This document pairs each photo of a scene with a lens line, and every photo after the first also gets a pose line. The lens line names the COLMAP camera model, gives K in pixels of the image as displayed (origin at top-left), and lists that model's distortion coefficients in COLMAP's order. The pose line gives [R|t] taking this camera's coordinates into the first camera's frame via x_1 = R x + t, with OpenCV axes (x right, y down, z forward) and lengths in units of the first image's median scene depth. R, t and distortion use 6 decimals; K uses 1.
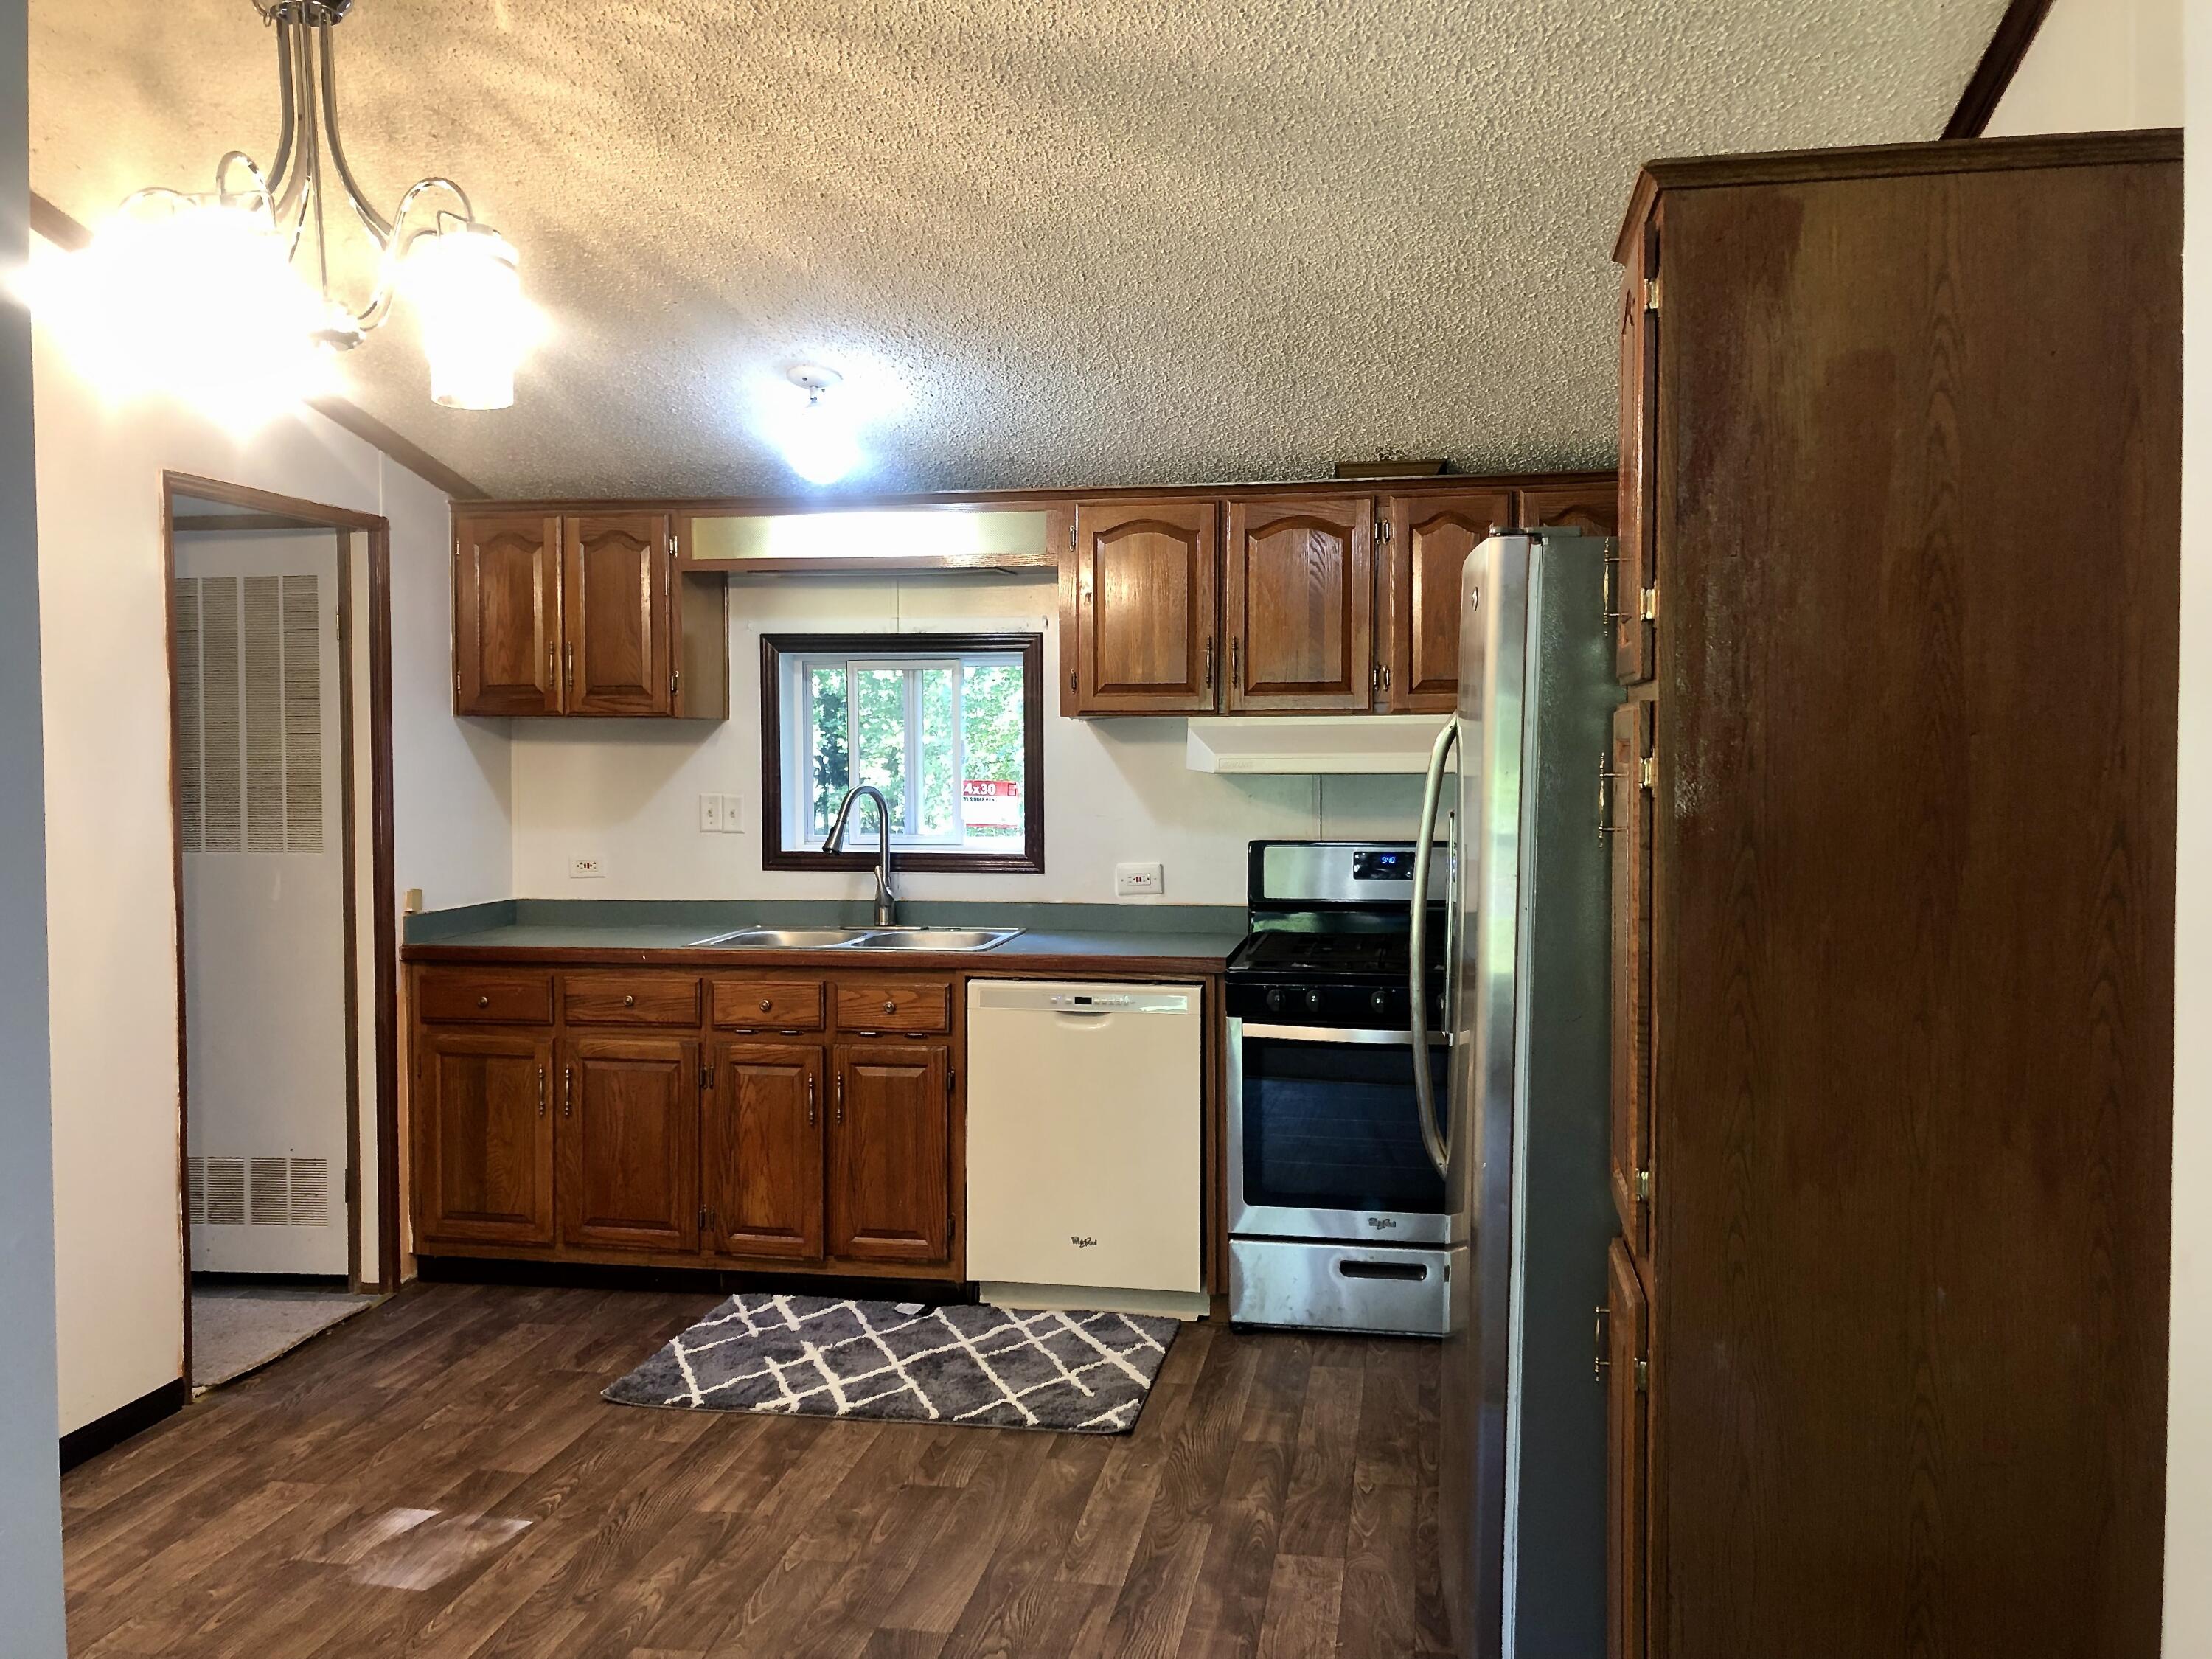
lens RADIAL K [[1762.8, 0, 1109.4], [0, 1762.8, 814.5], [0, 0, 1]] dist [0.073932, -0.241600]
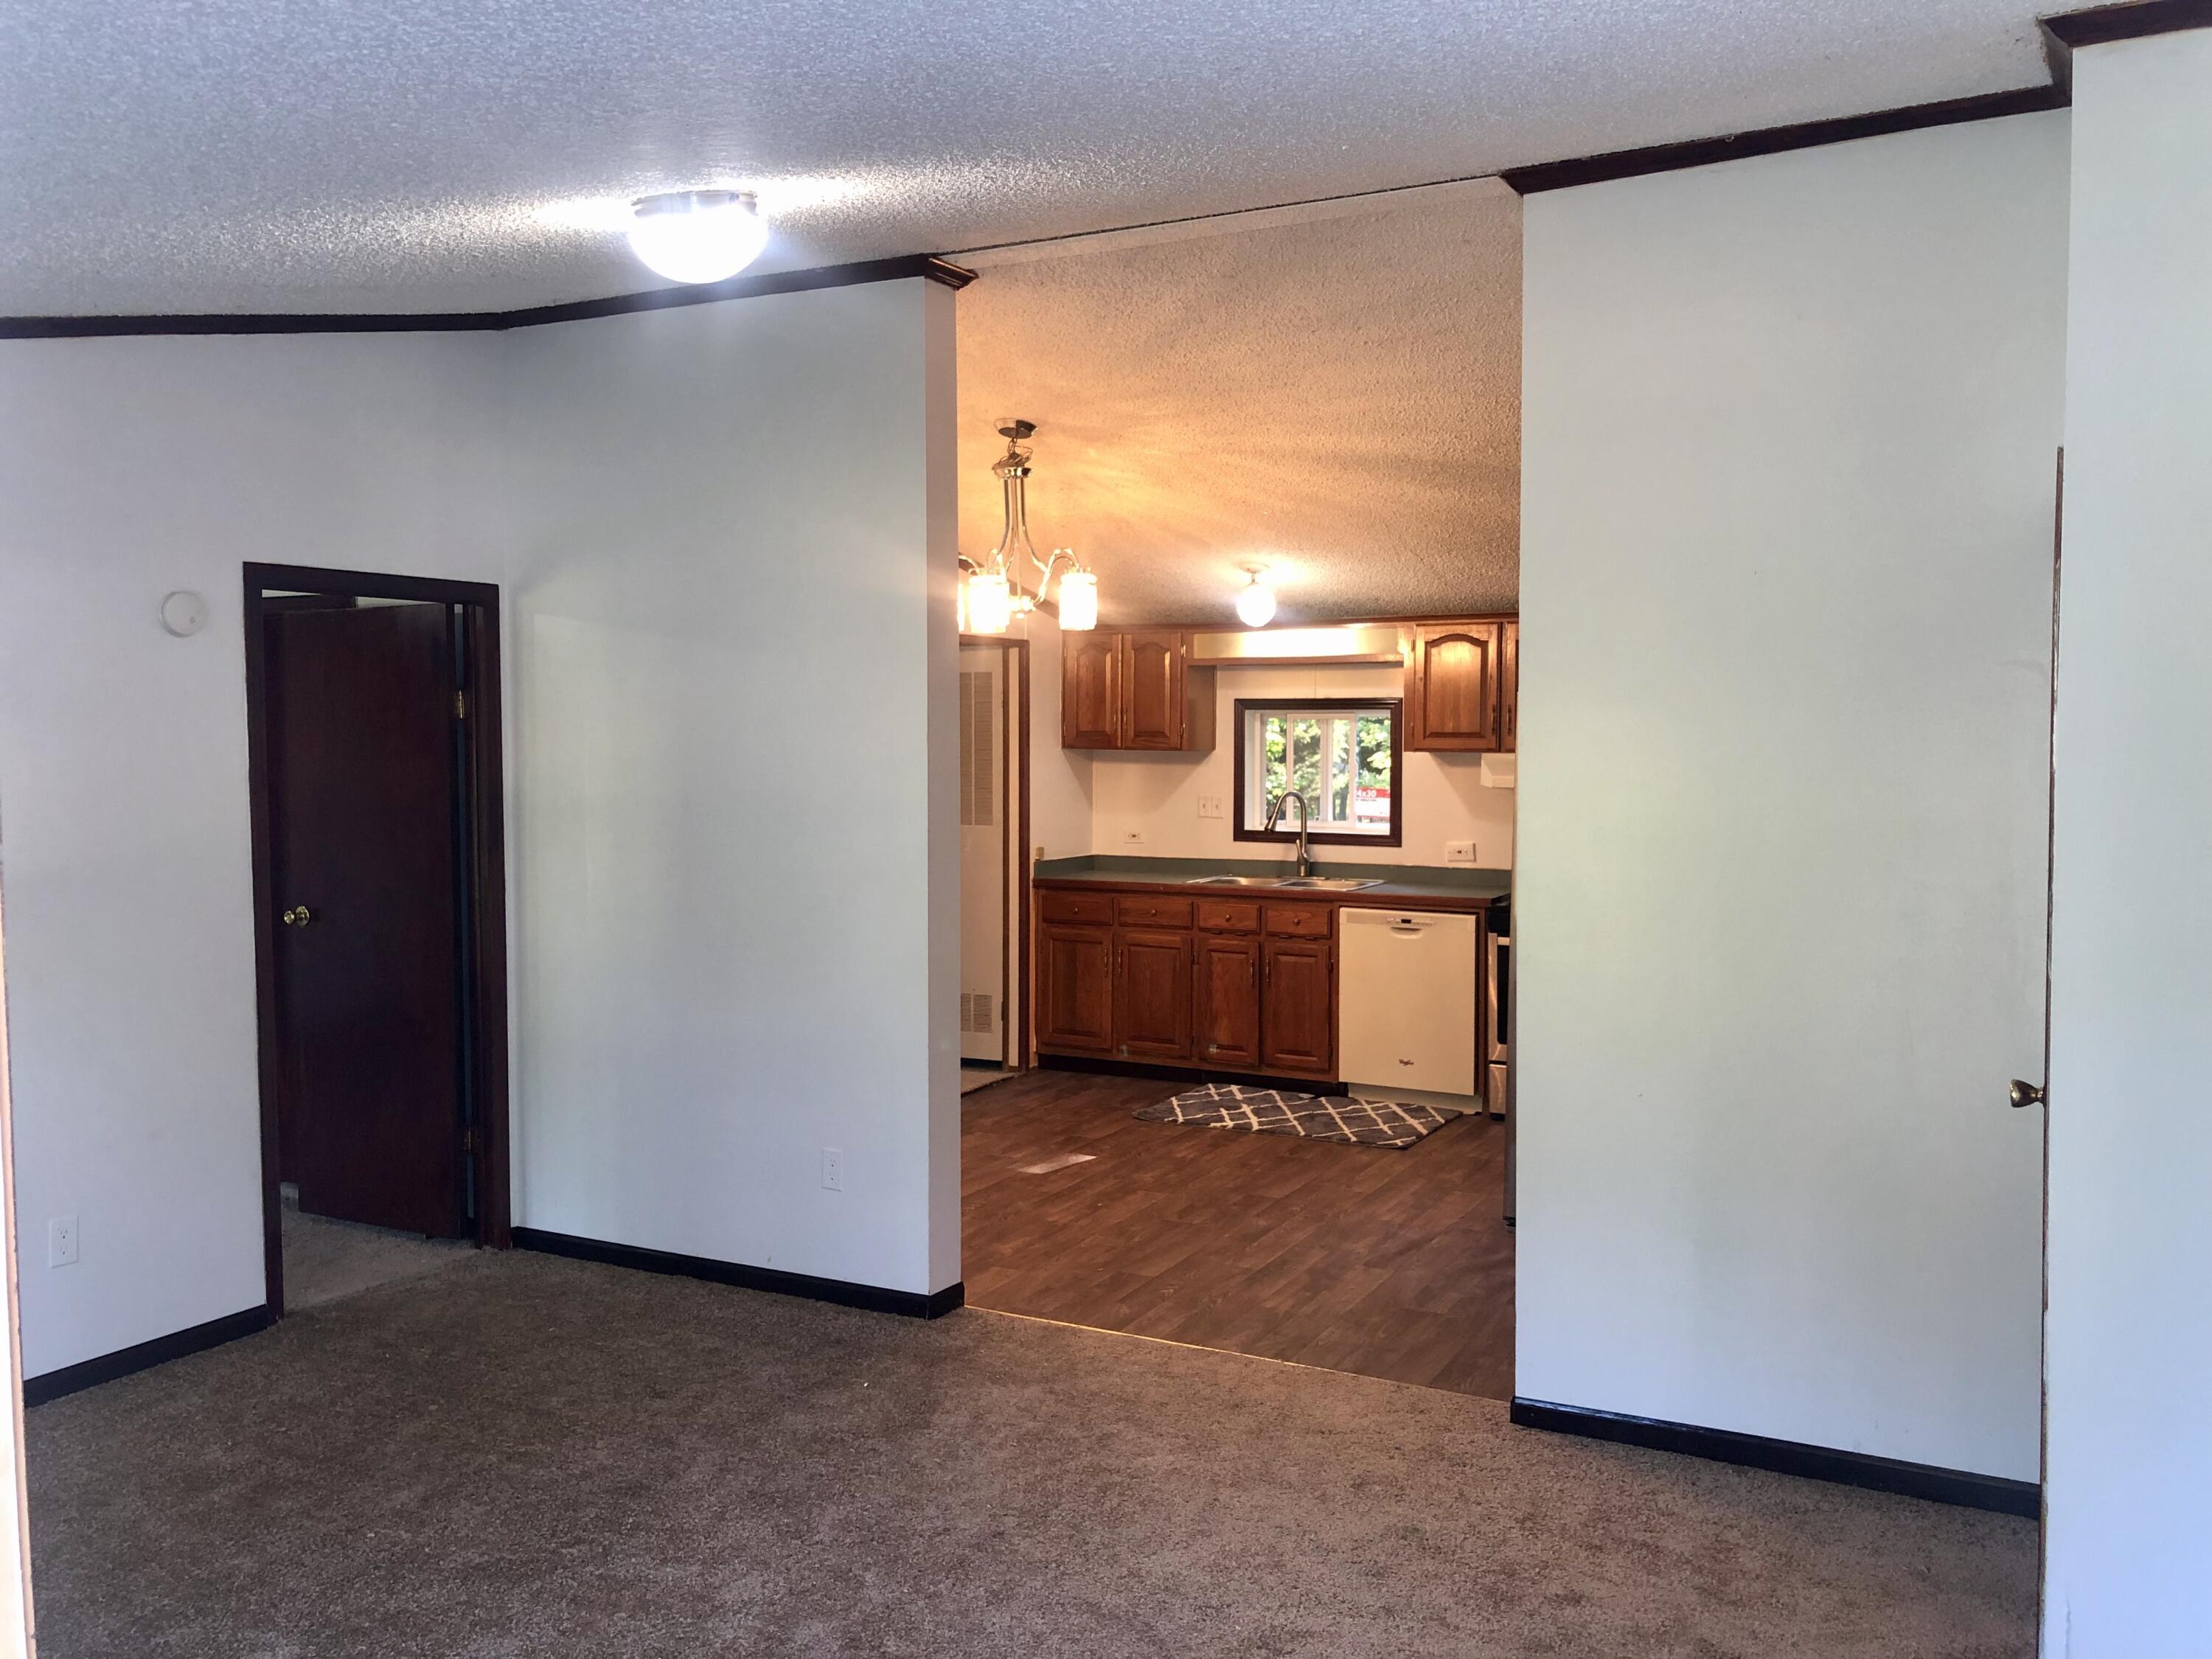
lens RADIAL K [[1815.3, 0, 1106.0], [0, 1815.3, 829.5], [0, 0, 1]] dist [0.010375, 0.004173]
pose [[0.949579, 0.019685, -0.312910, 0.250444], [-0.012916, 0.999636, 0.023691, -0.020479], [0.313262, -0.018455, 0.949487, -0.737119]]
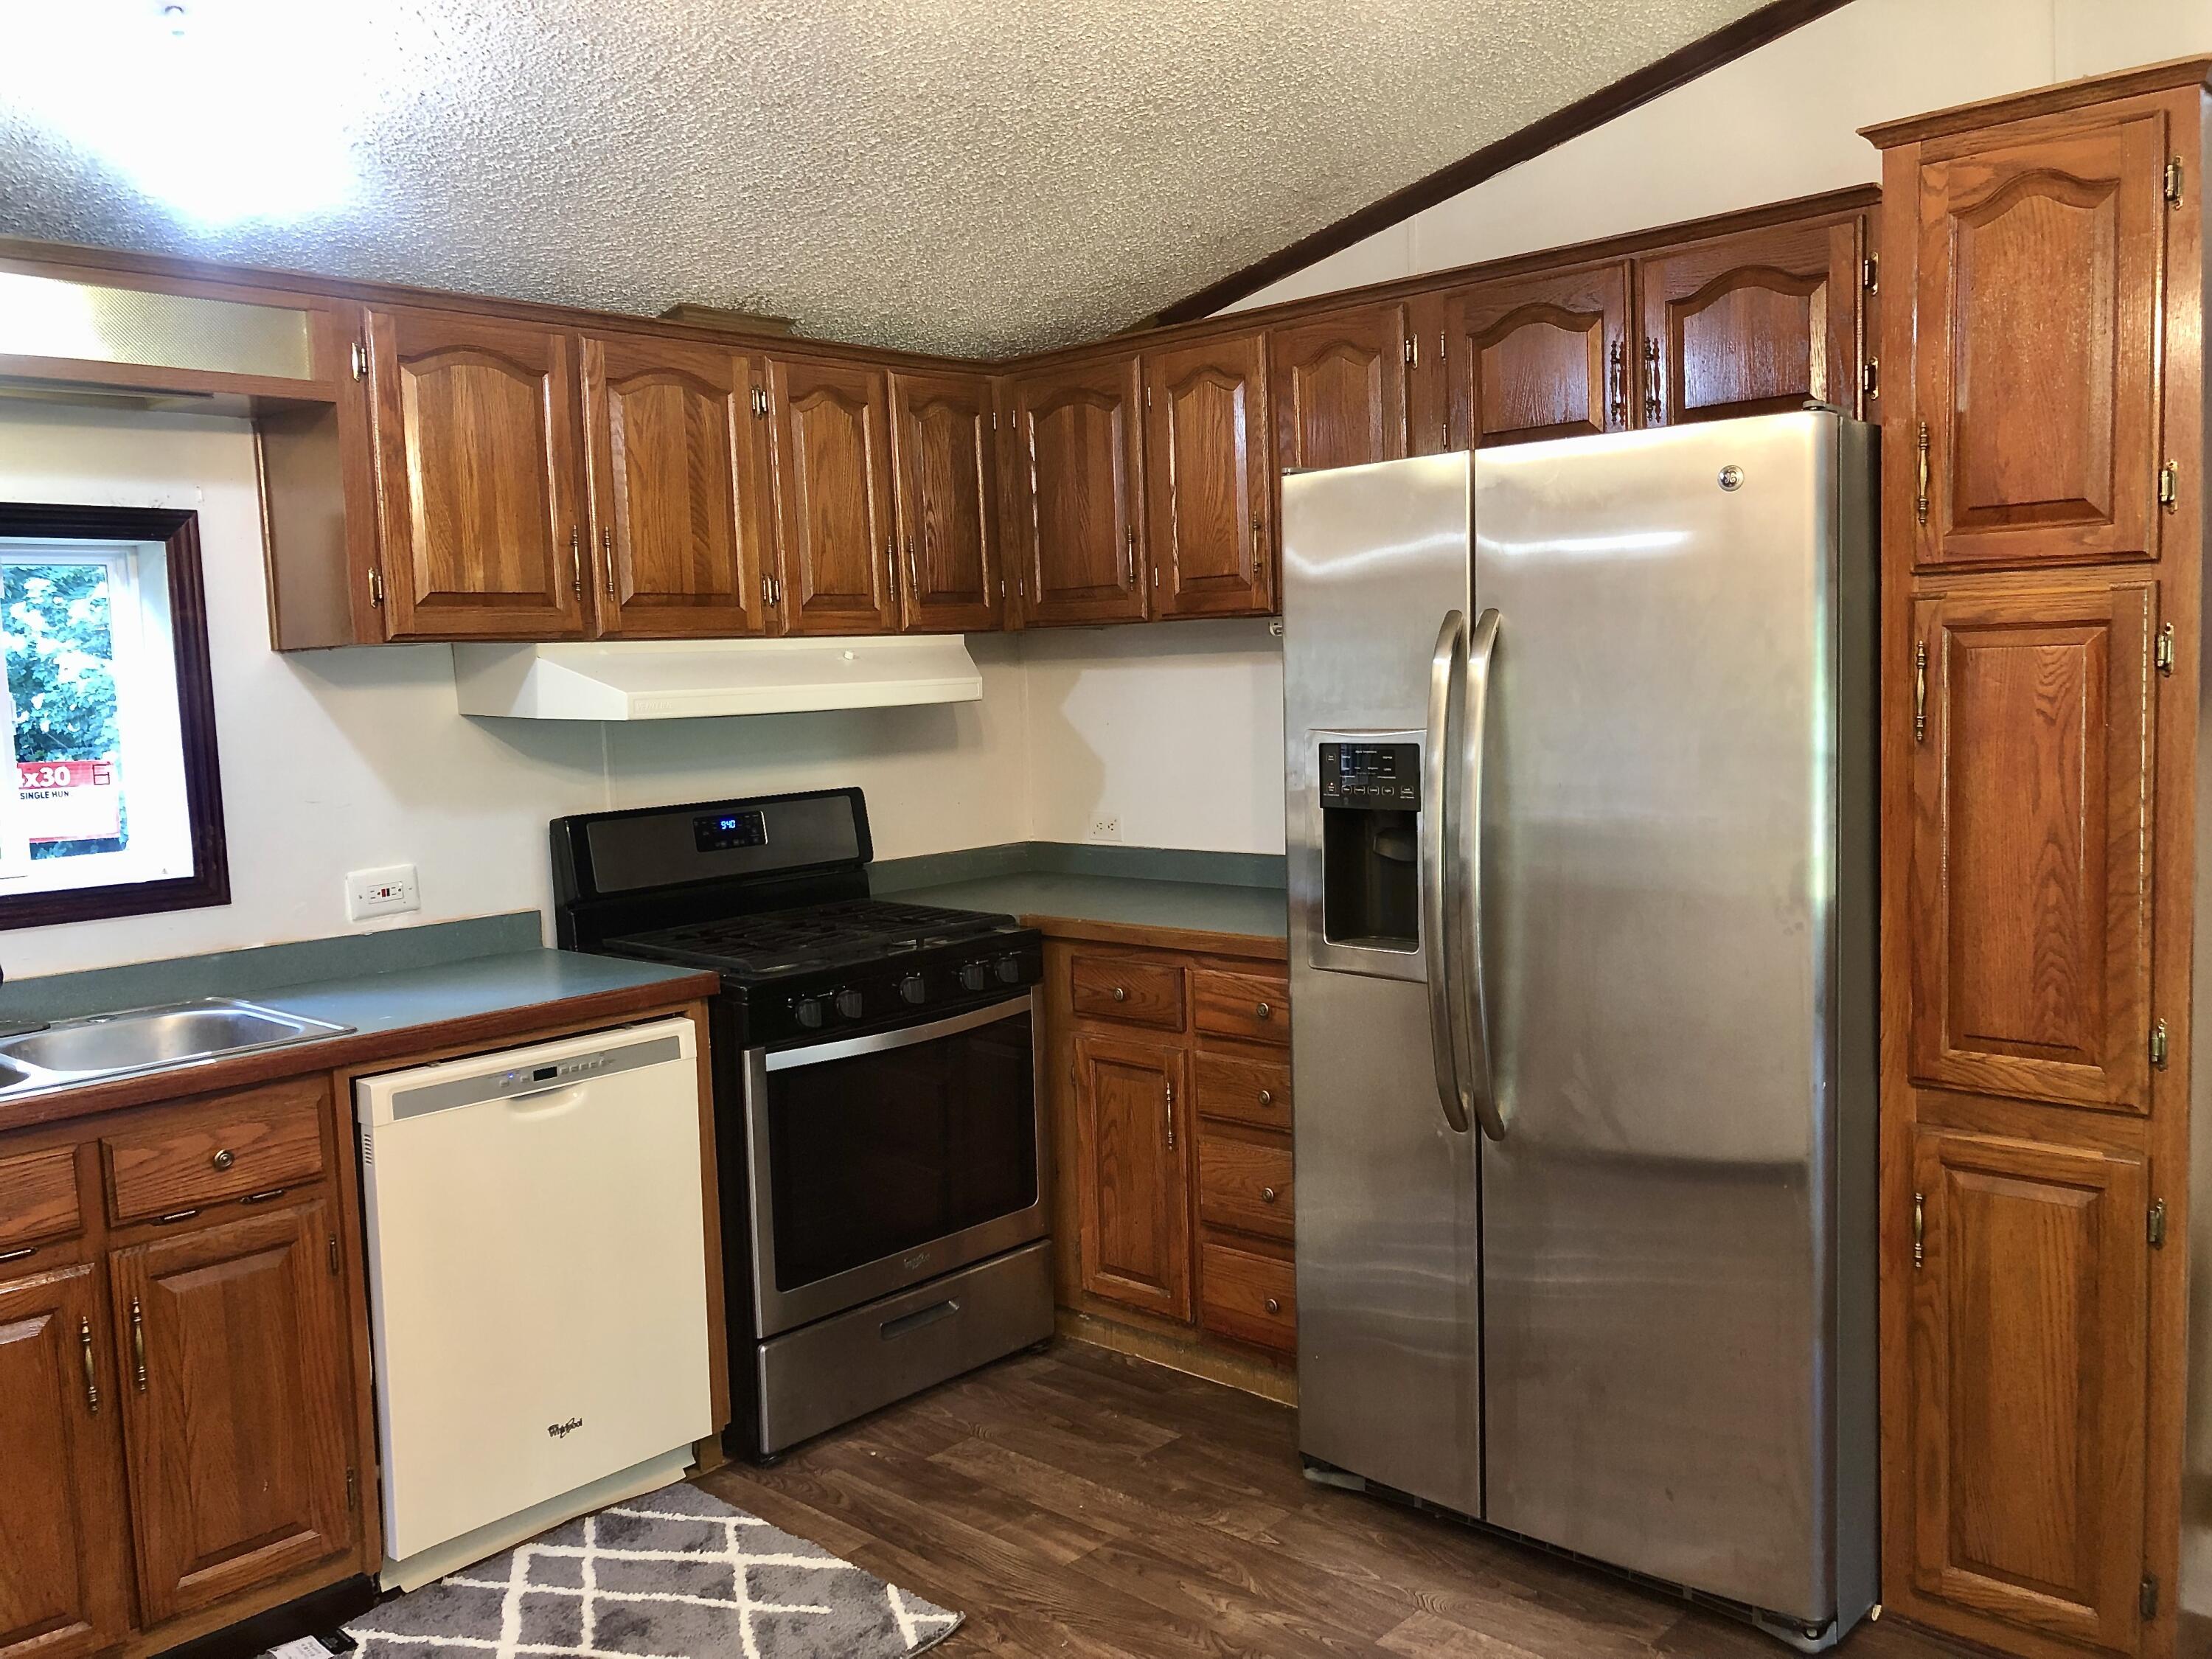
lens RADIAL K [[1815.3, 0, 1106.0], [0, 1815.3, 829.5], [0, 0, 1]] dist [0.010375, 0.004173]
pose [[0.545056, -0.095345, 0.832961, -0.443458], [0.062808, 0.995364, 0.072835, -0.021297], [-0.836044, 0.012618, 0.548518, 0.434768]]
